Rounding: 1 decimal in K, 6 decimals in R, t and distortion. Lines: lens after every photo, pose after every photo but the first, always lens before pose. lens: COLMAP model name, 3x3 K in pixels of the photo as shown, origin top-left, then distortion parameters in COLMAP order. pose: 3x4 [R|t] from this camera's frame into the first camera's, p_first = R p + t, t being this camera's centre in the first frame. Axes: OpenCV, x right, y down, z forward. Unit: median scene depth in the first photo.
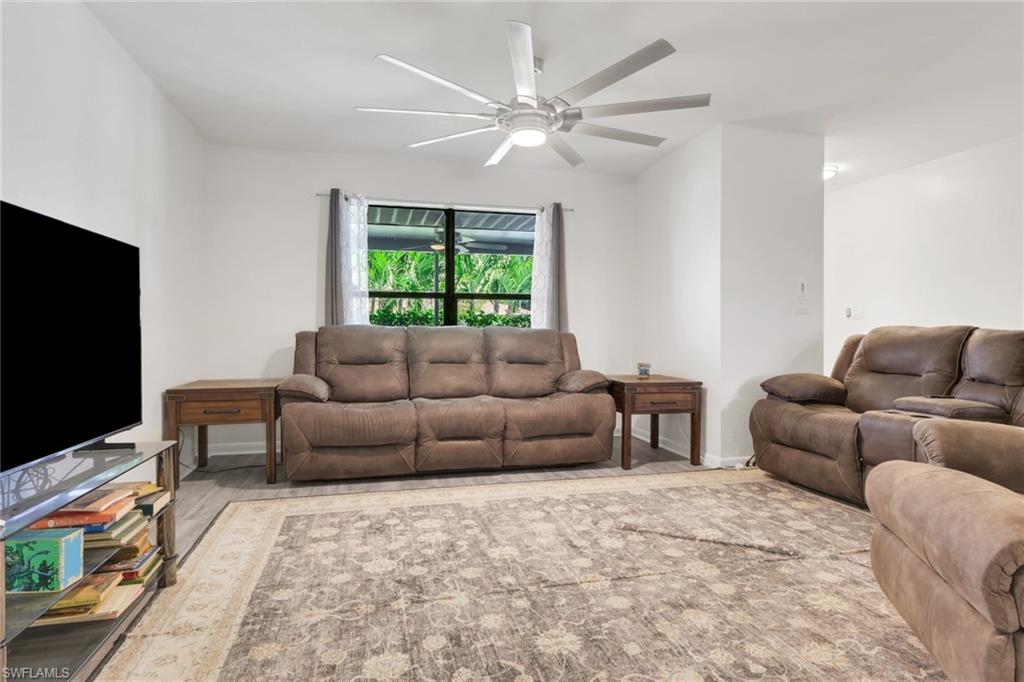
lens RADIAL K [[533.8, 0, 497.0], [0, 533.8, 330.9], [0, 0, 1]] dist [-0.004501, -0.000482]
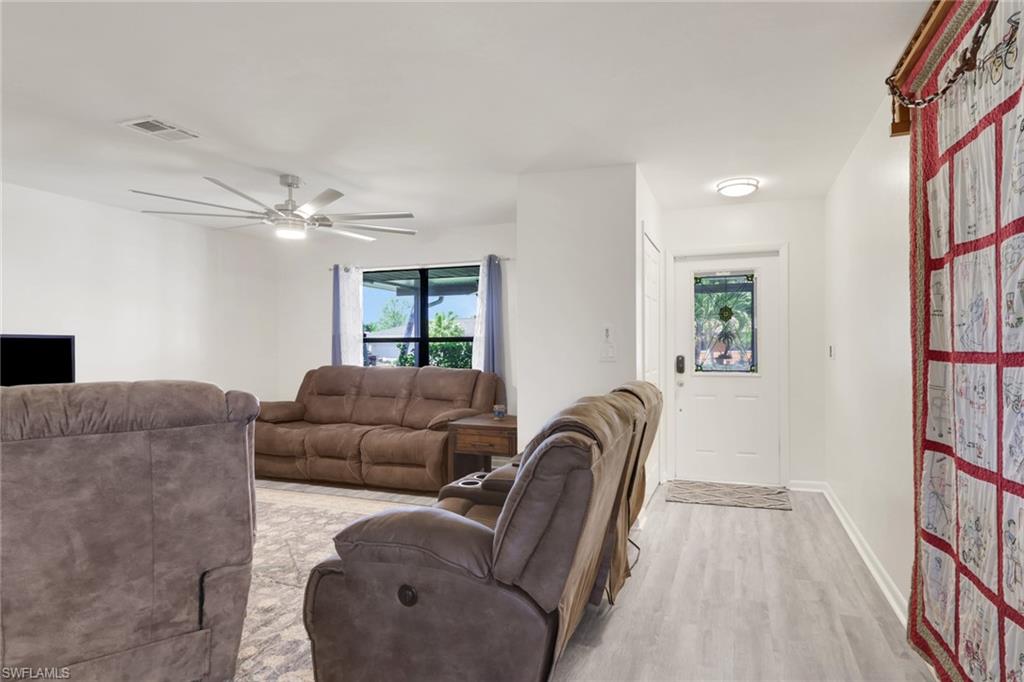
lens RADIAL K [[530.1, 0, 563.1], [0, 530.1, 343.0], [0, 0, 1]] dist [0.006594, -0.002462]
pose [[0.841466, -0.008793, -0.540239, 1.433648], [0.007725, 0.999961, -0.004244, -0.088286], [0.540256, -0.000602, 0.841501, 0.274117]]
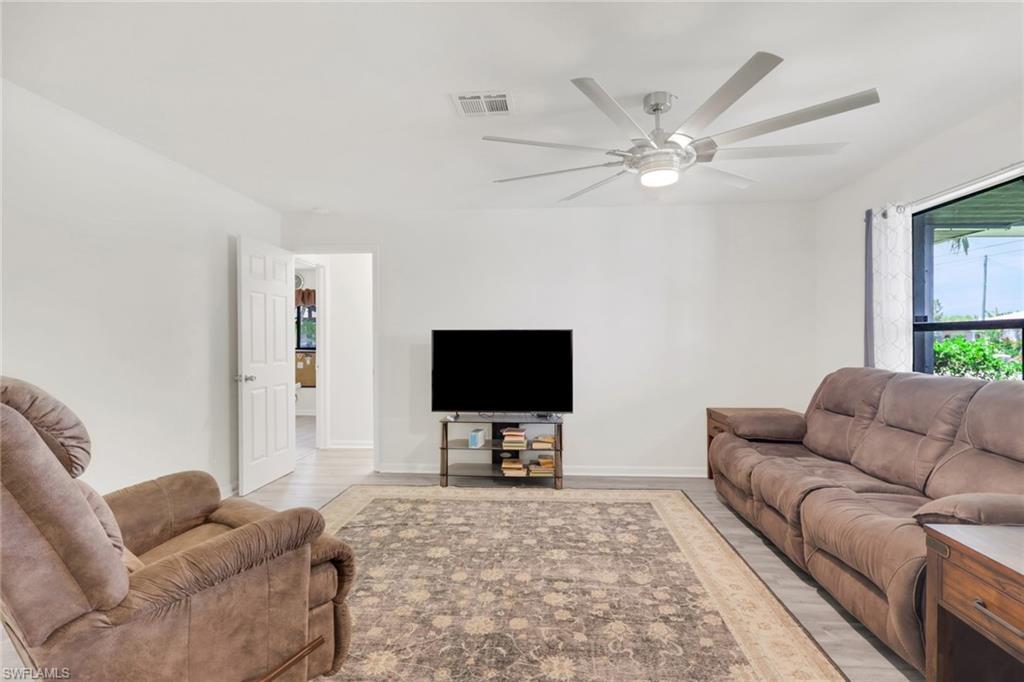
lens RADIAL K [[509.7, 0, 504.9], [0, 509.7, 342.2], [0, 0, 1]] dist [0.001599, 0.000130]
pose [[-0.318139, -0.001220, -0.948043, 1.057204], [0.006538, 0.999973, -0.003480, -0.082260], [0.948022, -0.007306, -0.318122, 1.102545]]
